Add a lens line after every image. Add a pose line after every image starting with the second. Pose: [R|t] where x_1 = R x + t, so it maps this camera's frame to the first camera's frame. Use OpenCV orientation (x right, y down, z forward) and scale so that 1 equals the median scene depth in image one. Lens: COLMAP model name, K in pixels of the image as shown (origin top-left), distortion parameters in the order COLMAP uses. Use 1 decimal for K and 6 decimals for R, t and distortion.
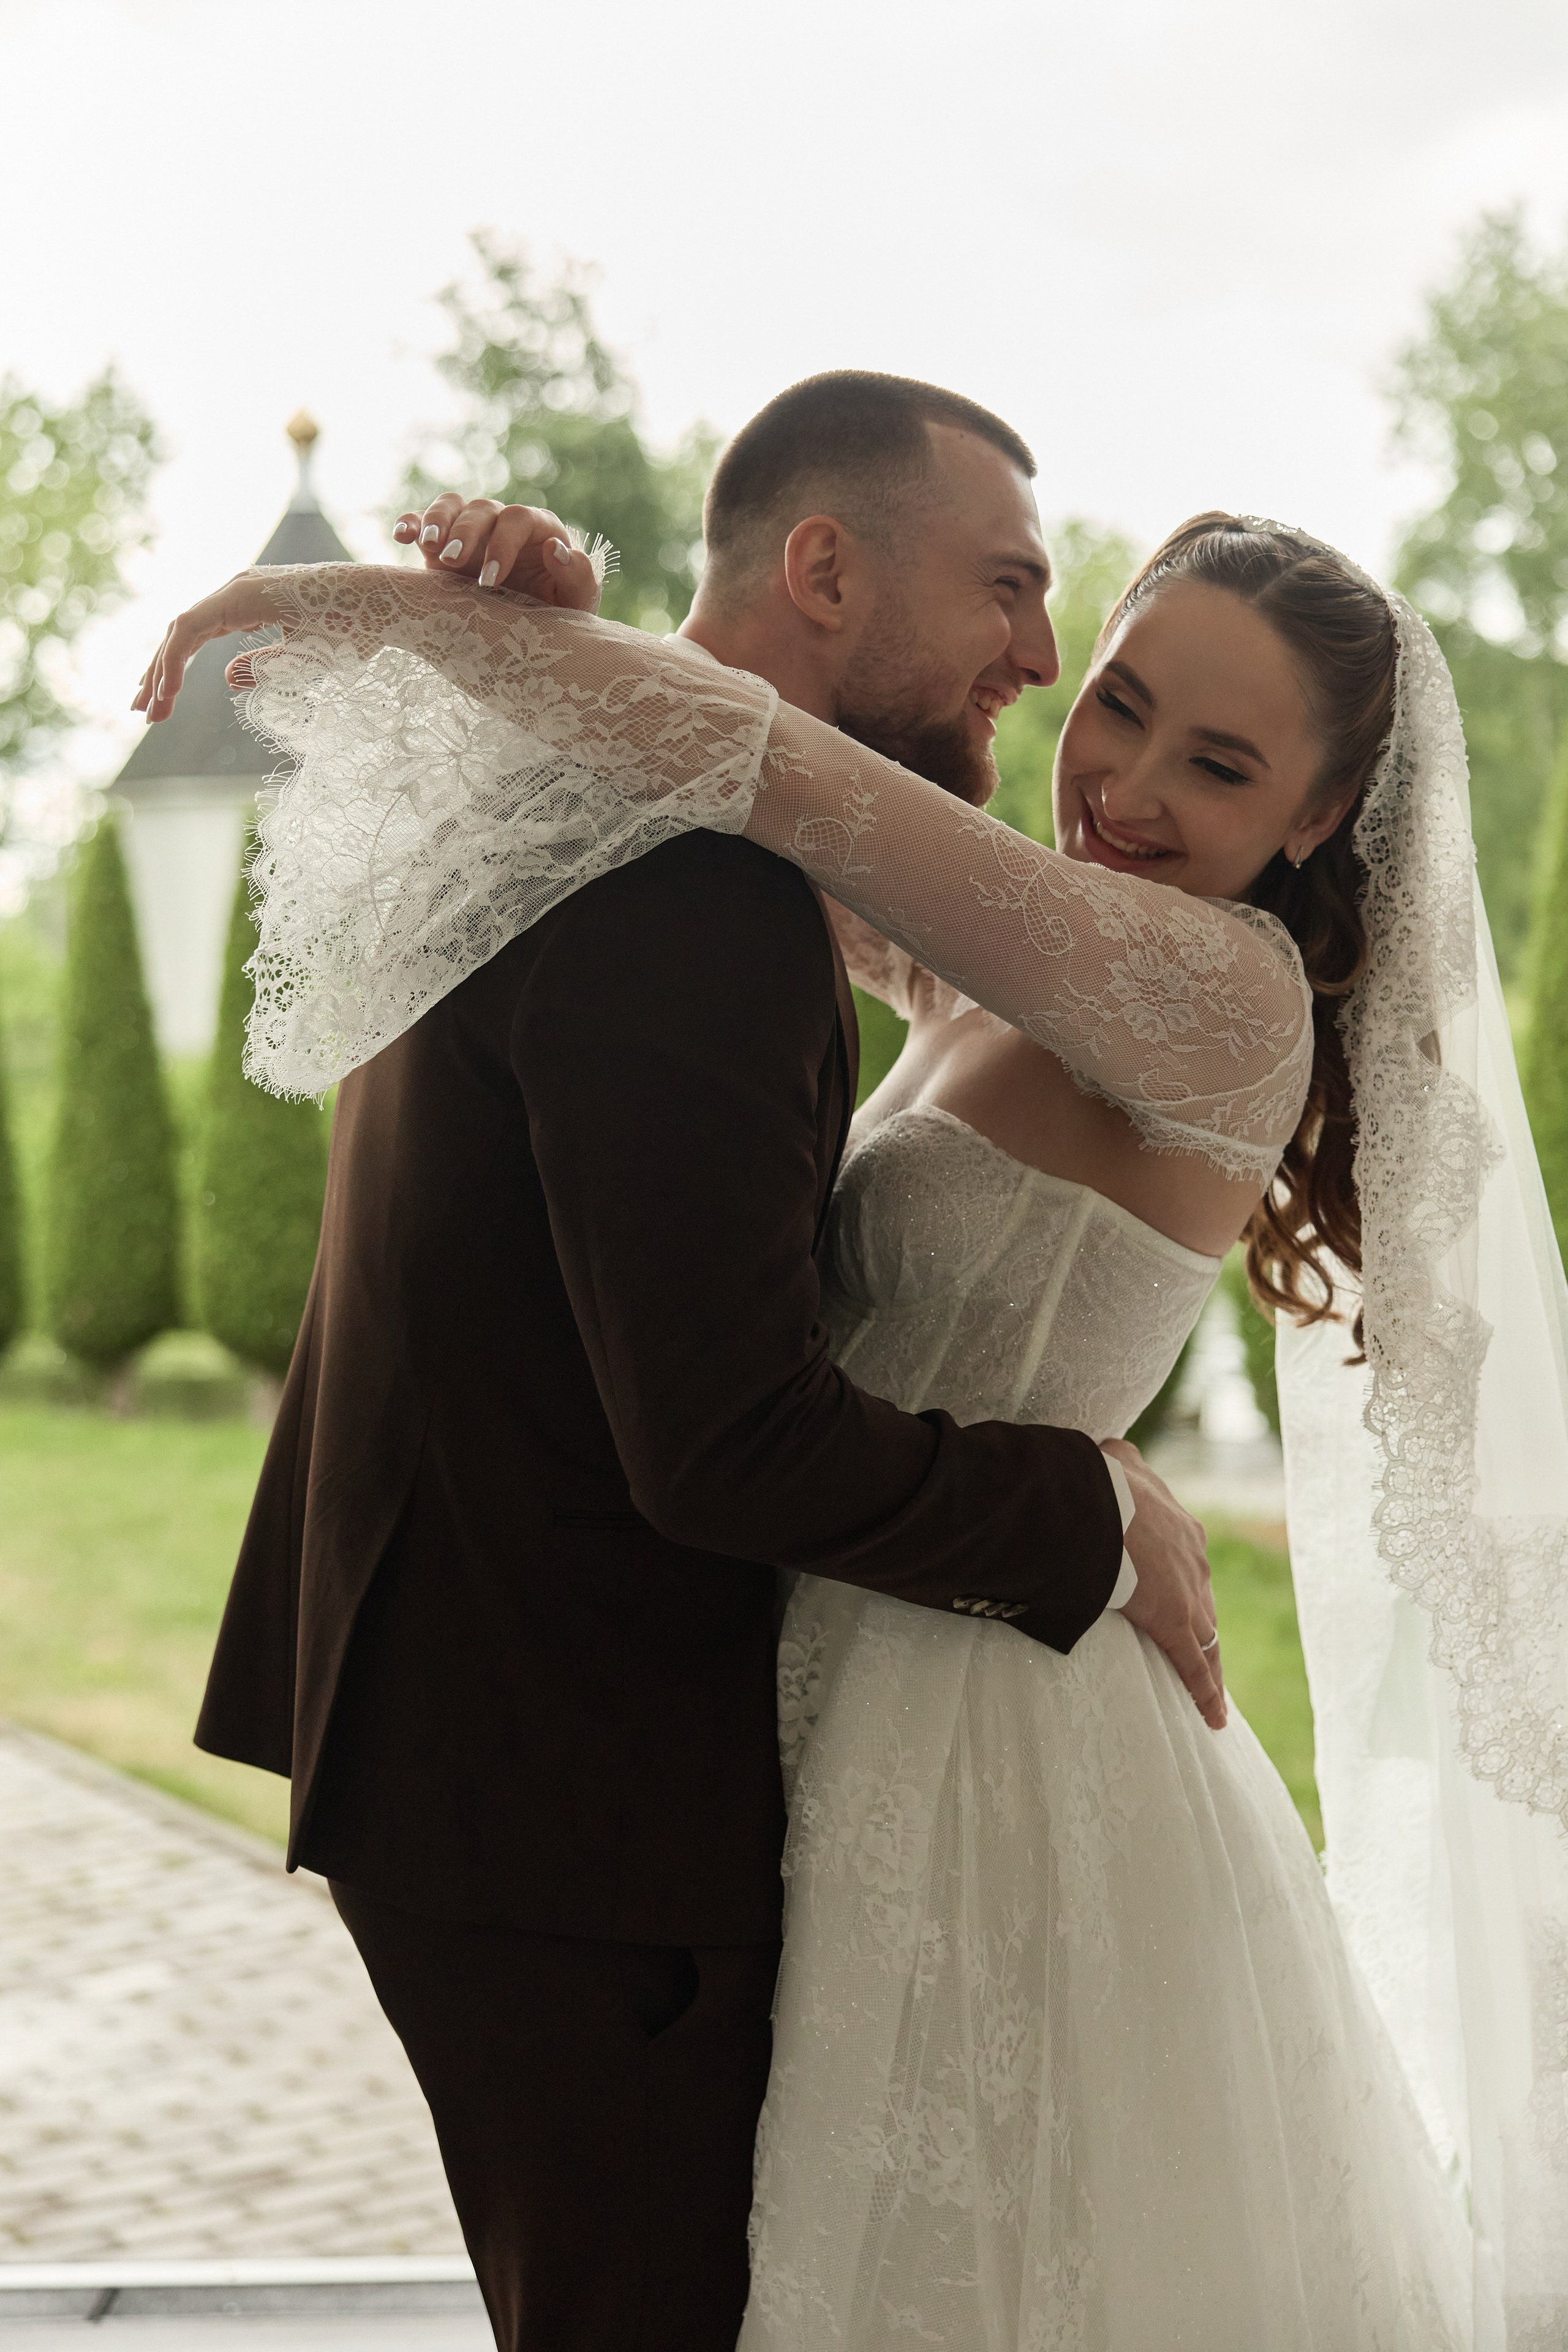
lens RADIAL K [[3371.8, 0, 784.0], [0, 3371.8, 1176.0], [0, 0, 1]] dist [-0.560480, 2.554802]
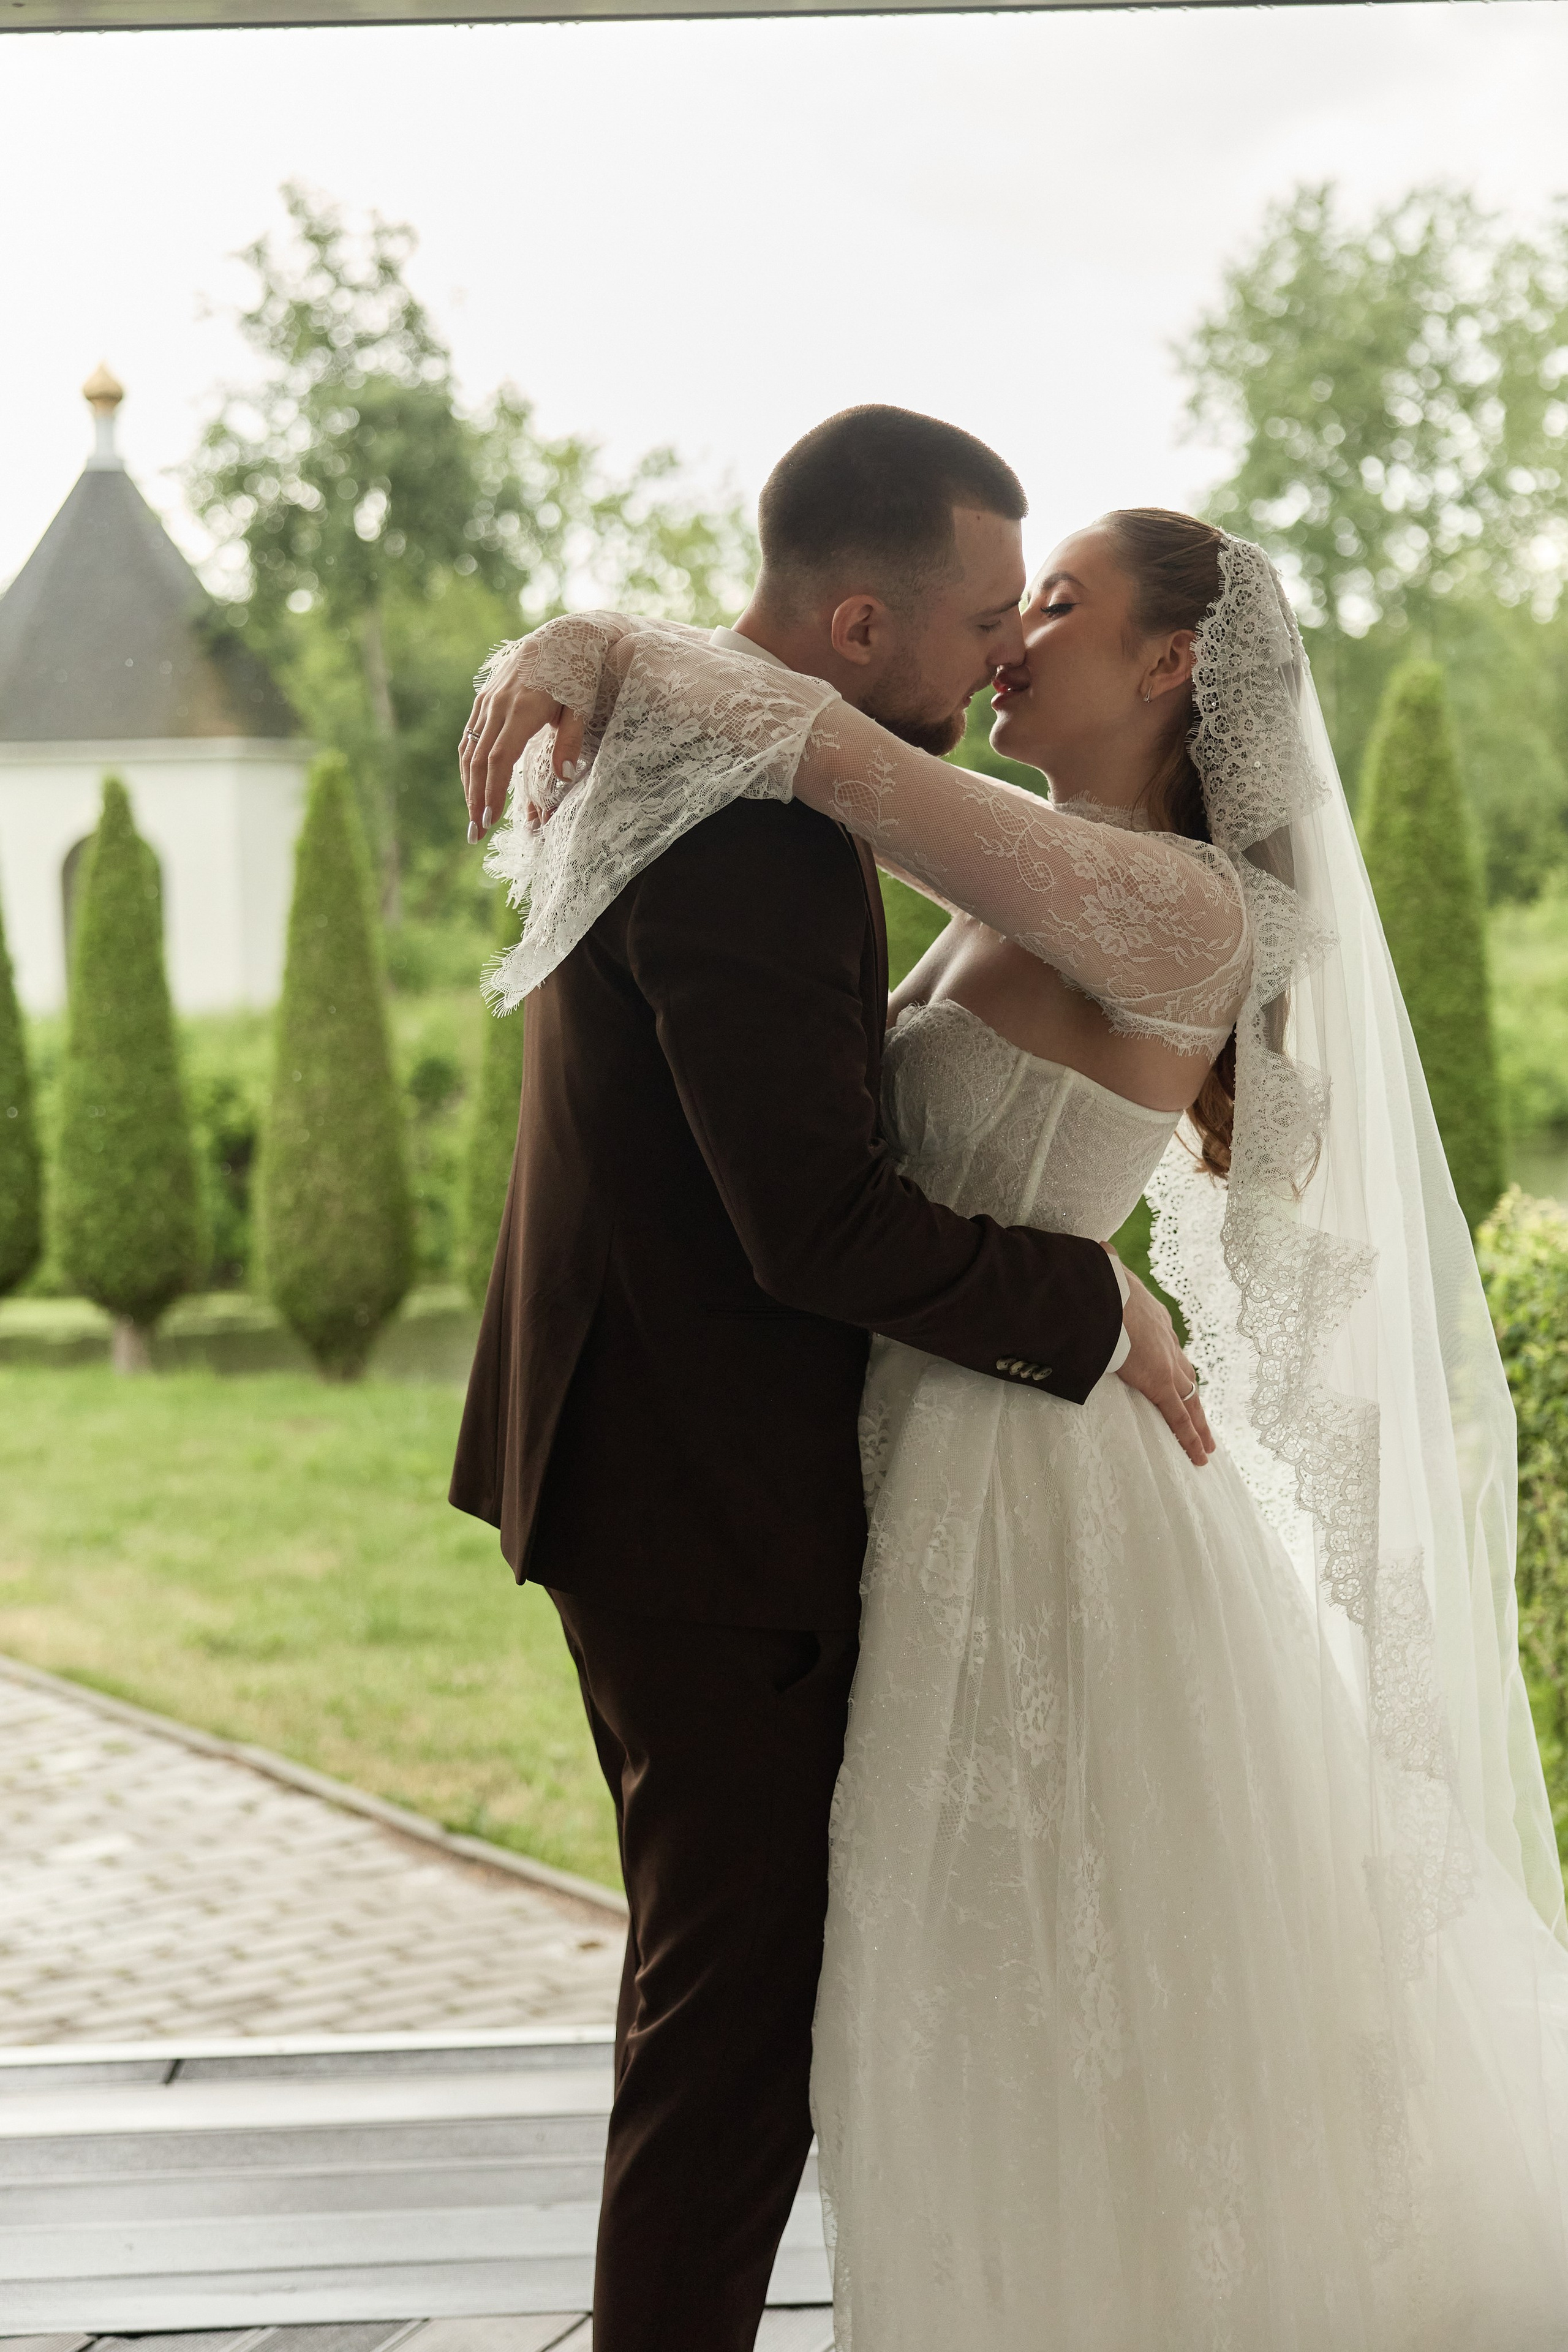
lens RADIAL K [[3519.9, 0, 784.9], [0, 3519.9, 1060.5], [0, 0, 1]] dist [-0.018866, 0.019503]
pose [[0.996835, -0.001262, 0.079485, -0.128655], [0.003561, 0.999579, -0.028785, 0.039729], [-0.079415, 0.028977, 0.996420, -0.360820]]
